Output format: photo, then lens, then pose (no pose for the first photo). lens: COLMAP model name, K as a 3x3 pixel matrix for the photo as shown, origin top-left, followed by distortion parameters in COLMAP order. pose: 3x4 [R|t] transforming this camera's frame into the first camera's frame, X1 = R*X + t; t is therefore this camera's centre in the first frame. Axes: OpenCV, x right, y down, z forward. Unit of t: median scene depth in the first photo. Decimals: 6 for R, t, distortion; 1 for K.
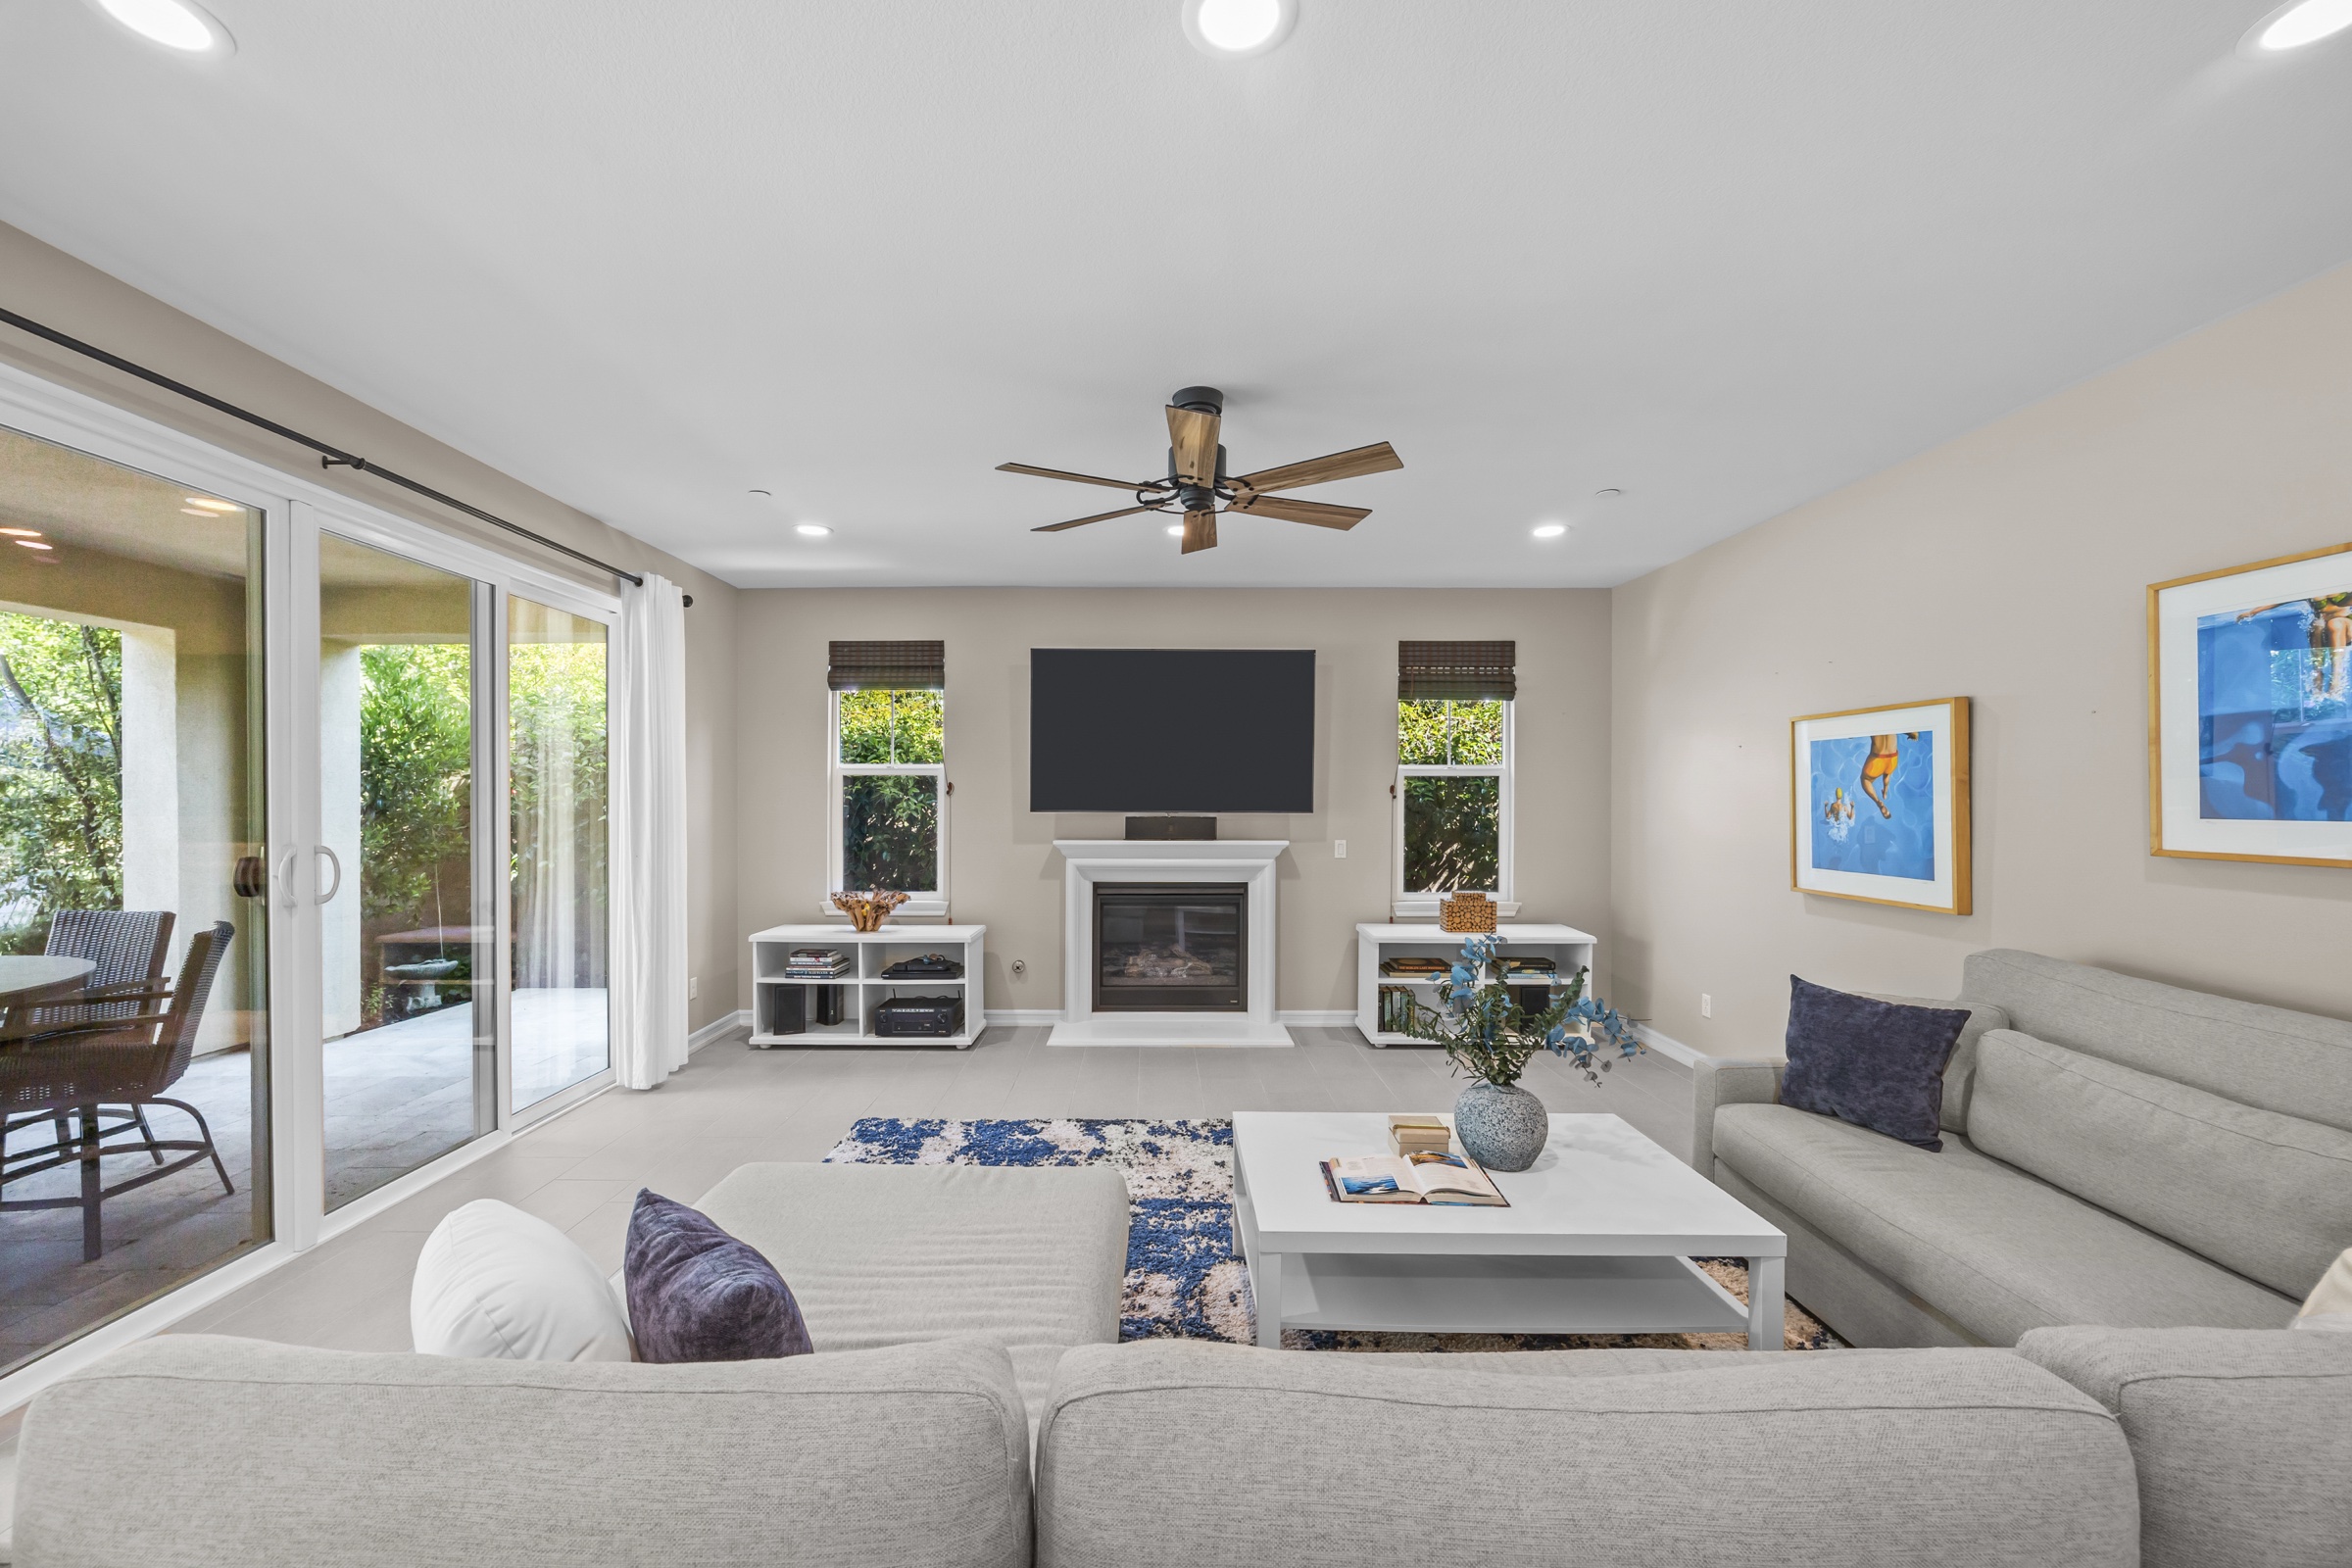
lens RADIAL K [[902.1, 0, 1145.4], [0, 902.1, 807.8], [0, 0, 1]] dist [-0.009162, 0.001503]
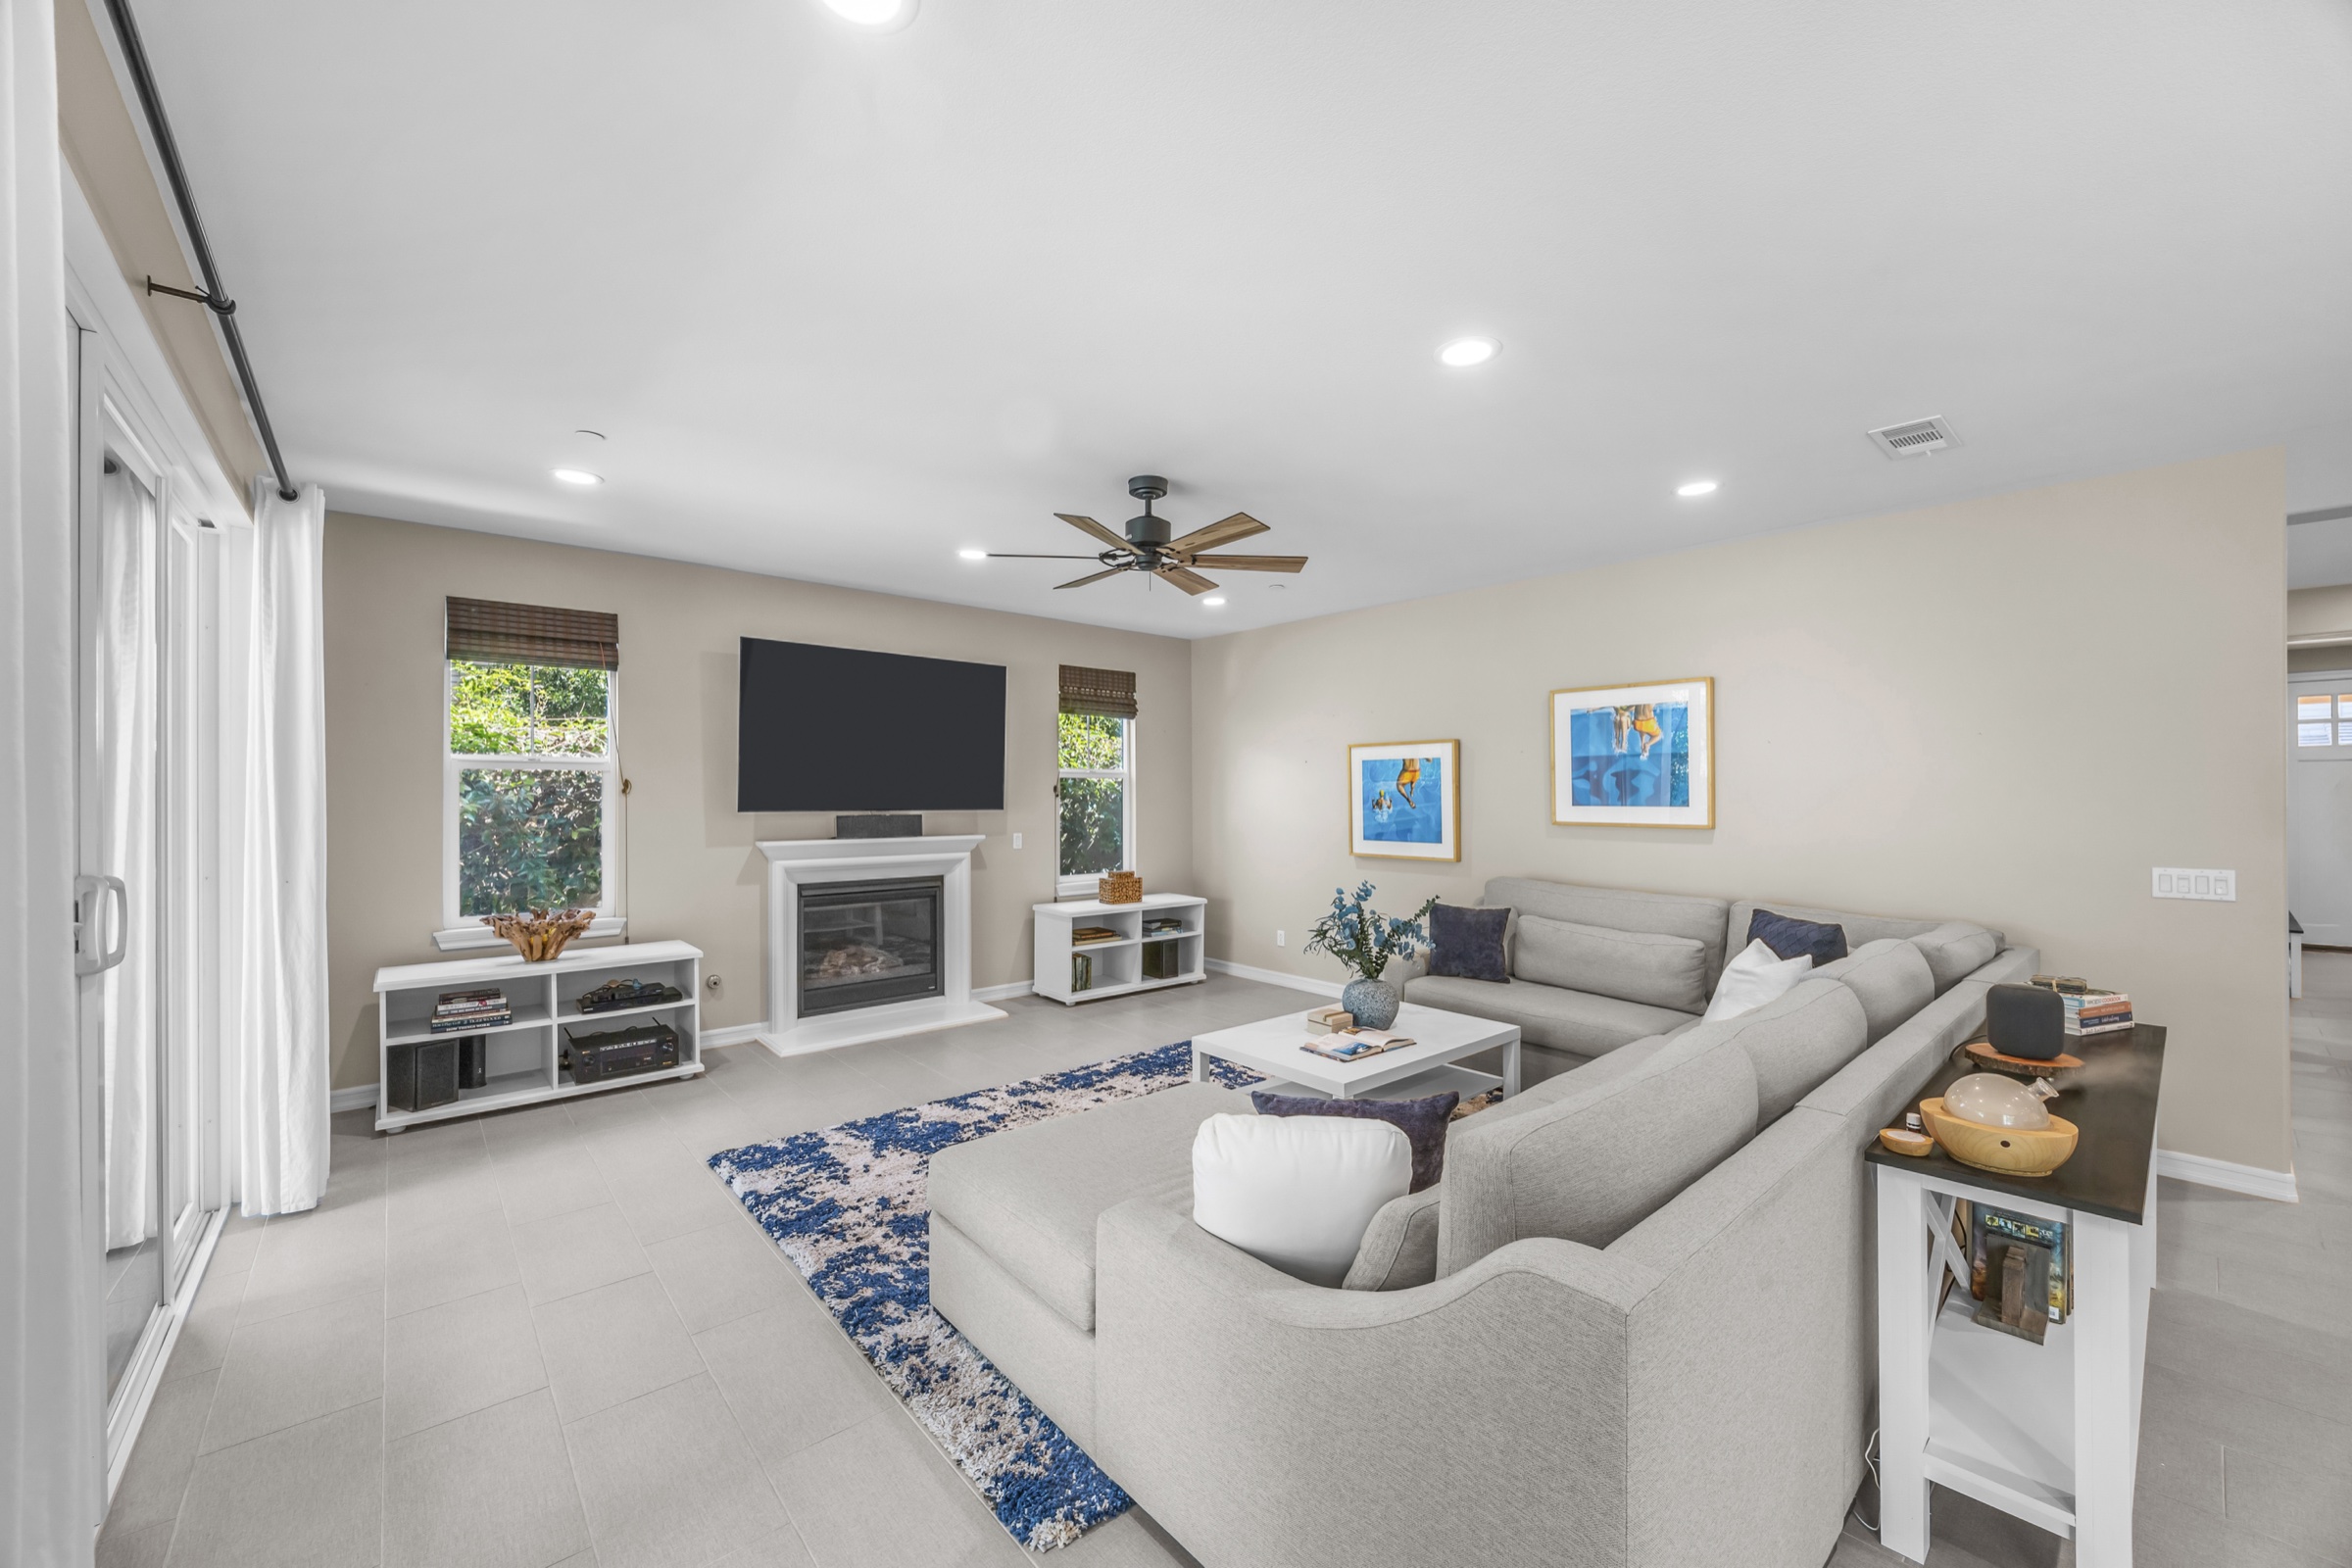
lens RADIAL K [[902.1, 0, 1164.2], [0, 902.1, 790.0], [0, 0, 1]] dist [-0.009162, 0.001503]
pose [[0.756652, 0.002208, 0.653814, -0.426616], [0.007783, 0.999893, -0.012384, -0.003422], [-0.653771, 0.014459, 0.756554, 0.014774]]
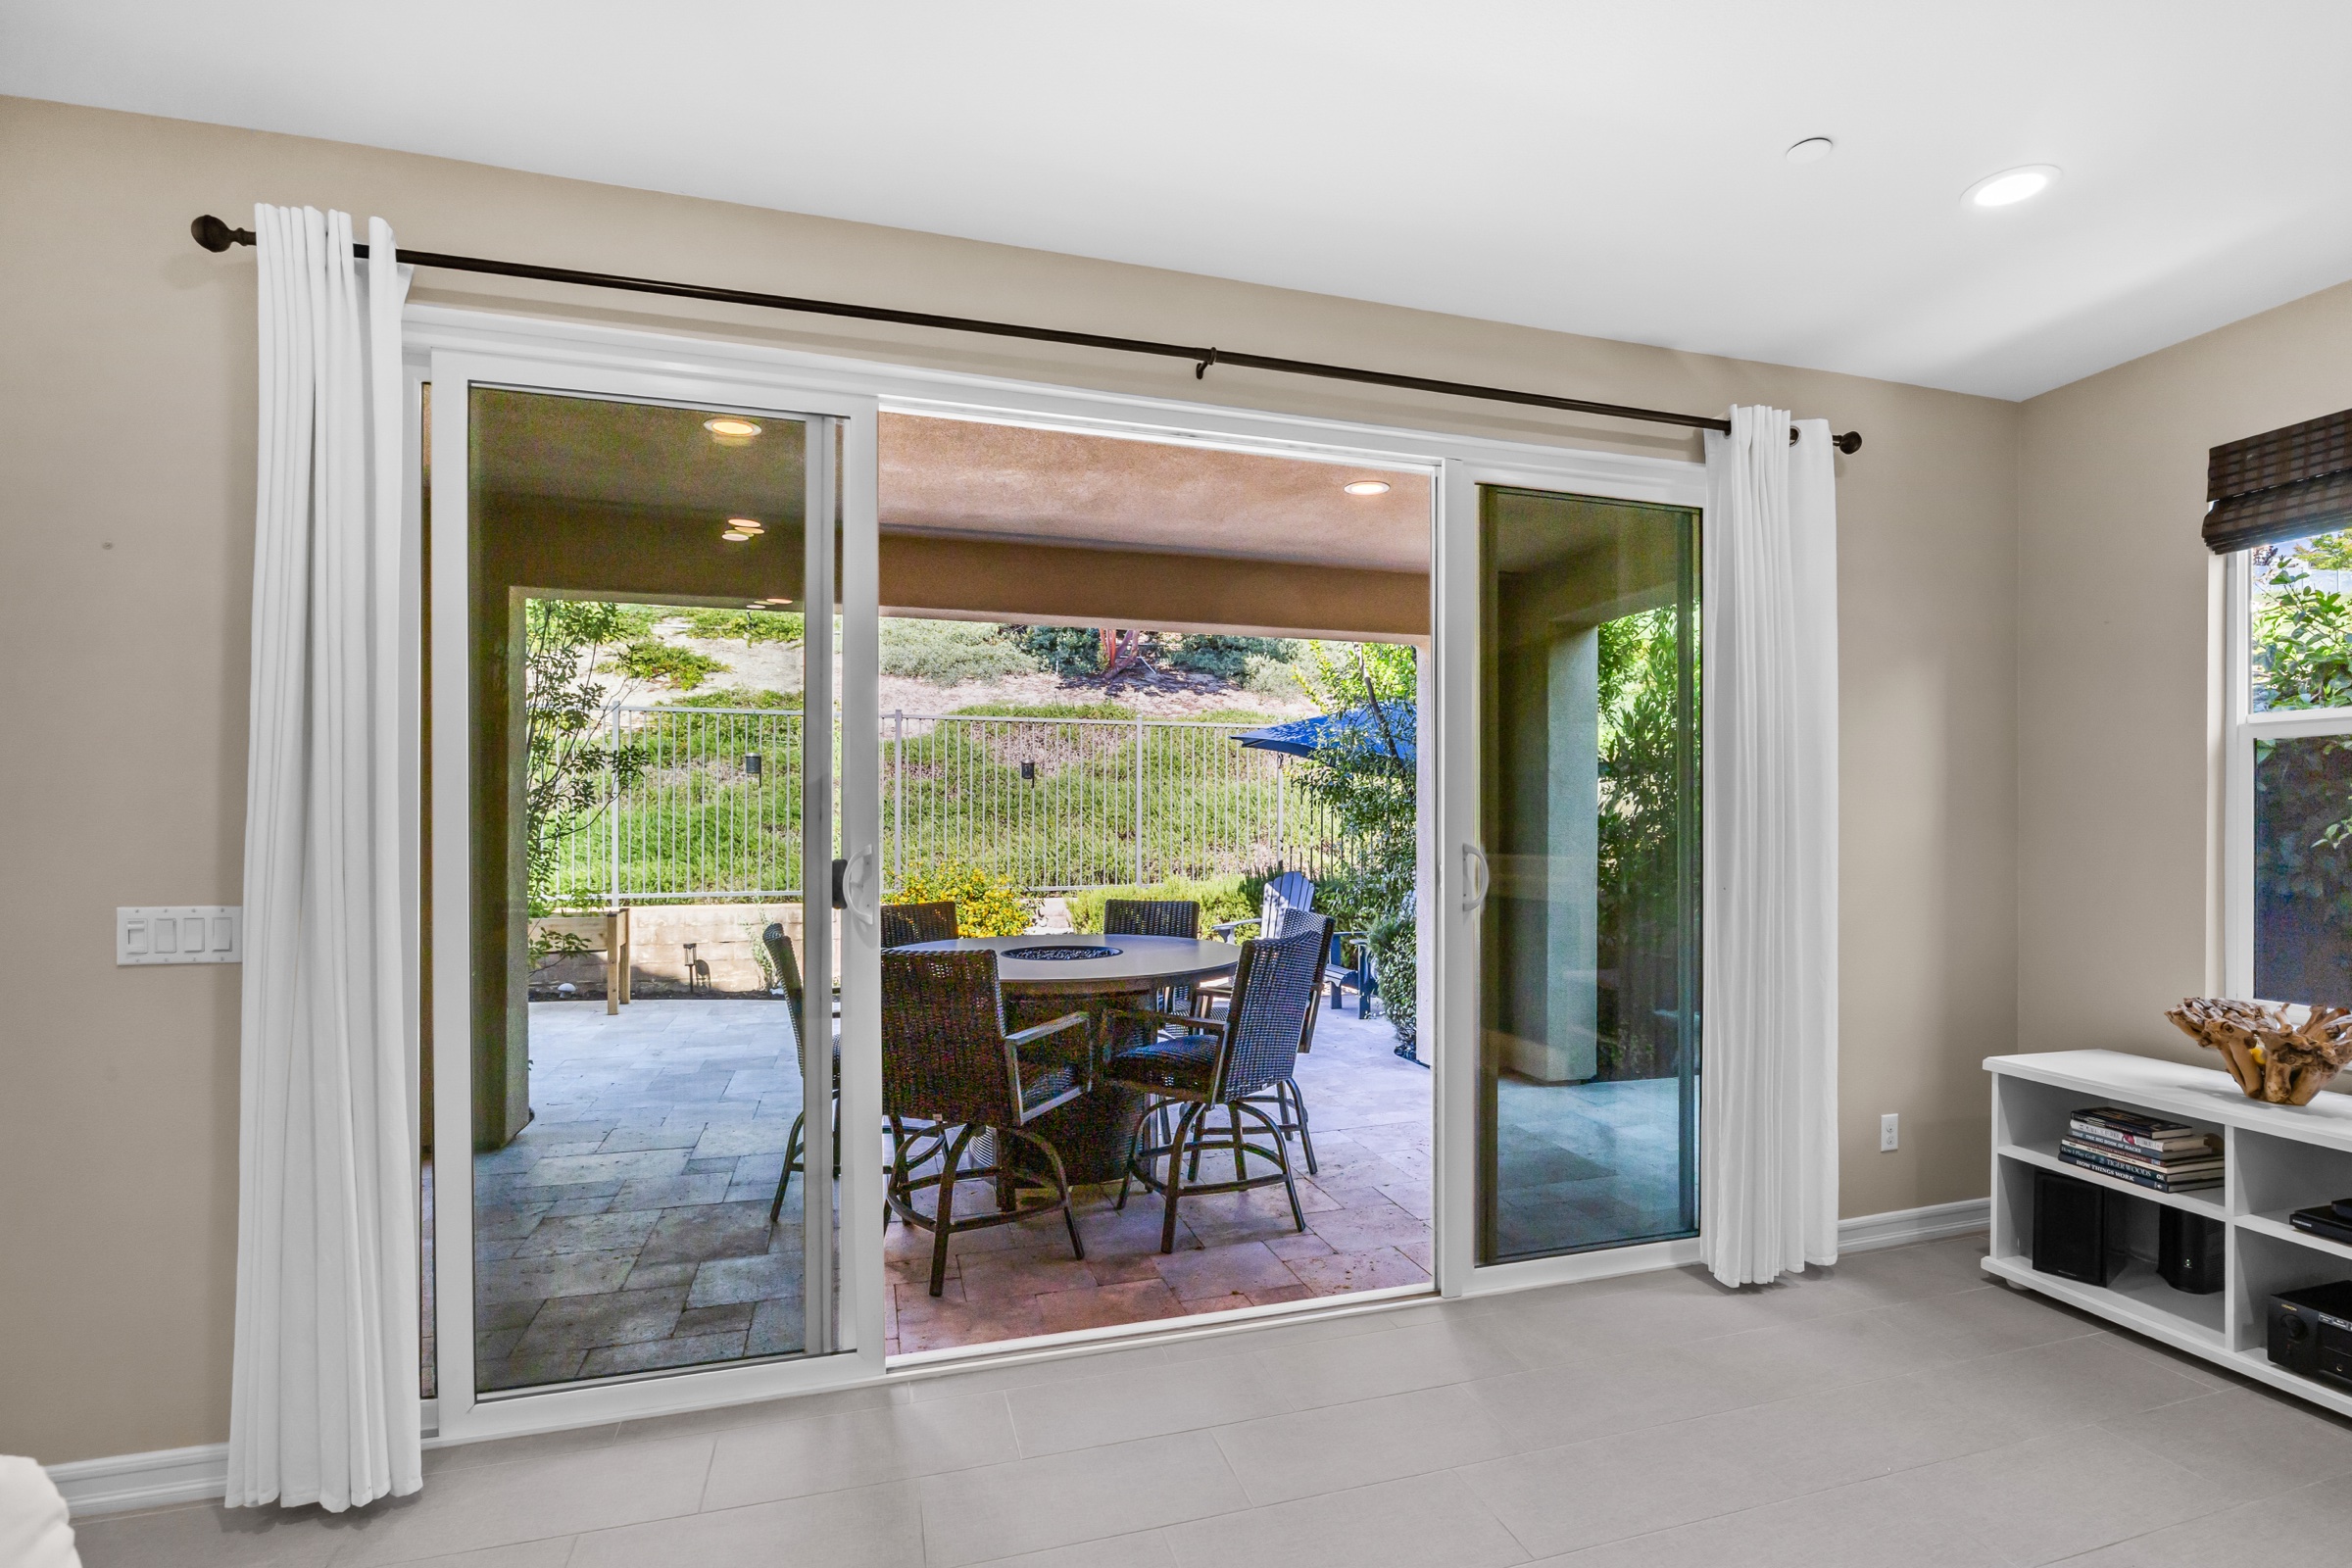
lens RADIAL K [[1107.2, 0, 1209.3], [0, 1107.2, 818.4], [0, 0, 1]] dist [-0.018063, 0.000605]
pose [[0.318995, -0.004030, -0.947748, 0.013706], [-0.008194, 0.999942, -0.007010, 0.012703], [0.947721, 0.010002, 0.318943, 0.375461]]
